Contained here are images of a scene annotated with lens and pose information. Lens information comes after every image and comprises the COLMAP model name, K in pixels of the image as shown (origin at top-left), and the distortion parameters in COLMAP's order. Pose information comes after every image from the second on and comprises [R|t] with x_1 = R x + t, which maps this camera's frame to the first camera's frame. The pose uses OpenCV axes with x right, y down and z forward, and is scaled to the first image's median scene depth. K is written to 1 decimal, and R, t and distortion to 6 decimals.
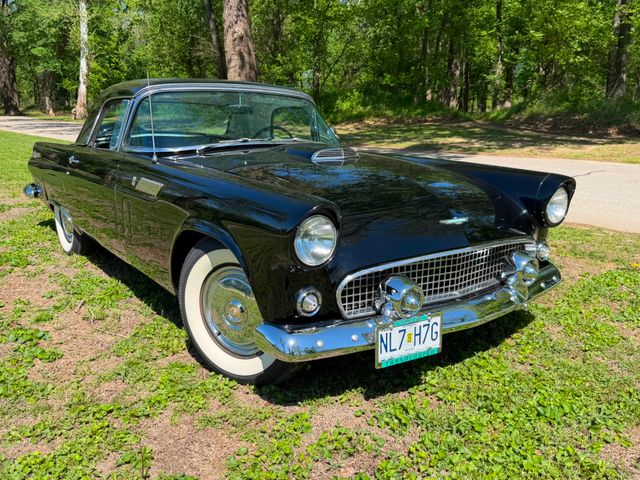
lens RADIAL K [[560.0, 0, 319.0], [0, 560.0, 251.7], [0, 0, 1]] dist [0.070139, -0.111045]
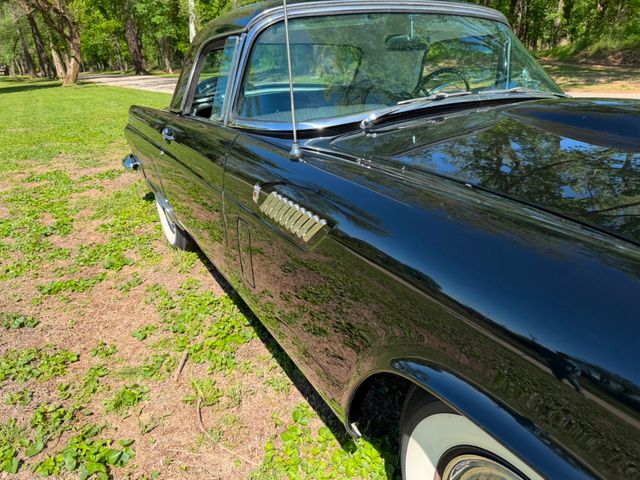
lens RADIAL K [[442.5, 0, 323.3], [0, 442.5, 243.1], [0, 0, 1]] dist [0.015418, -0.014972]
pose [[0.991283, -0.000072, -0.131748, -0.216933], [0.019353, 0.989233, 0.145066, -0.140517], [0.130319, -0.146351, 0.980611, 0.613152]]
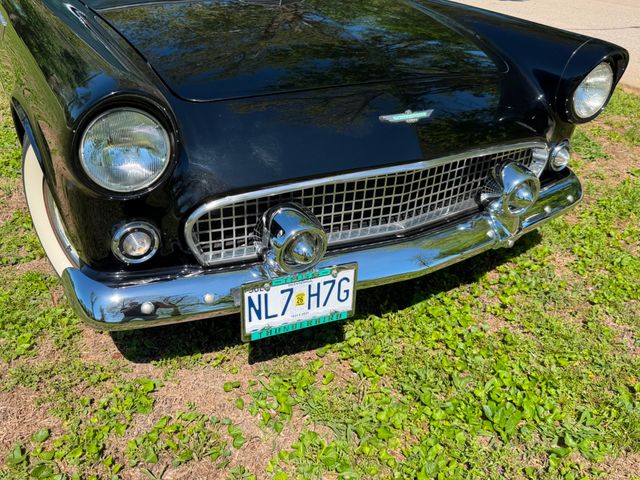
lens RADIAL K [[560.0, 0, 317.9], [0, 560.0, 238.7], [0, 0, 1]] dist [0.070139, -0.111045]
pose [[0.991917, 0.089251, -0.090193, 0.174469], [-0.062086, 0.961290, 0.268454, -0.071352], [0.110661, -0.260685, 0.959061, 0.282035]]
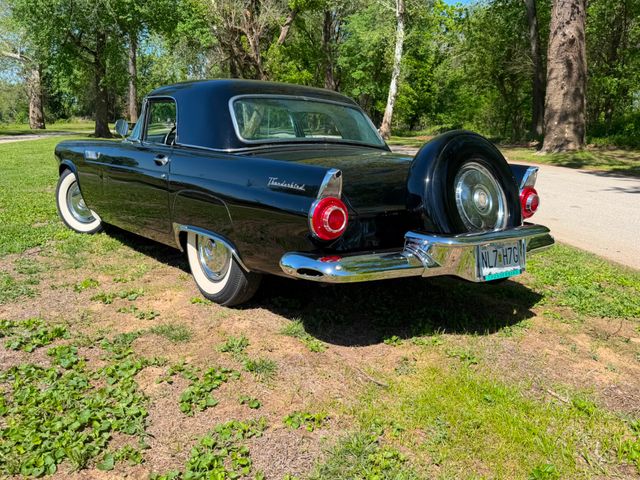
lens RADIAL K [[560.0, 0, 320.3], [0, 560.0, 239.6], [0, 0, 1]] dist [0.070139, -0.111045]
pose [[0.867842, 0.114671, -0.483427, -0.263424], [-0.143253, 0.989431, -0.022469, -0.335727], [0.475741, 0.088751, 0.875096, 1.545883]]
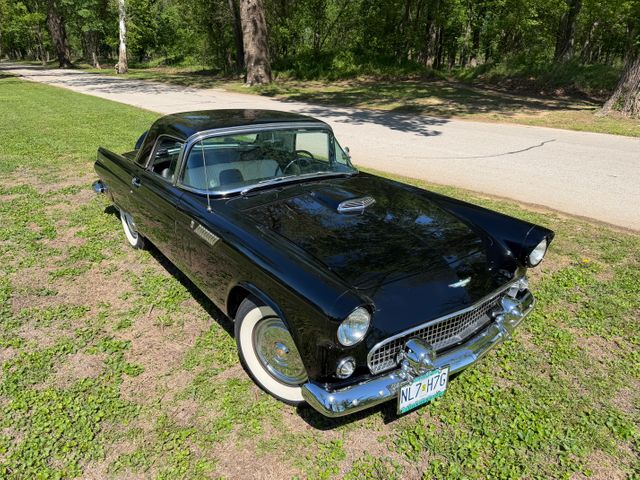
lens RADIAL K [[442.5, 0, 317.5], [0, 442.5, 239.3], [0, 0, 1]] dist [0.015418, -0.014972]
pose [[0.999997, 0.000861, 0.002132, -0.058714], [-0.001150, 0.990238, 0.139379, -0.233381], [-0.001991, -0.139381, 0.990237, 0.042465]]
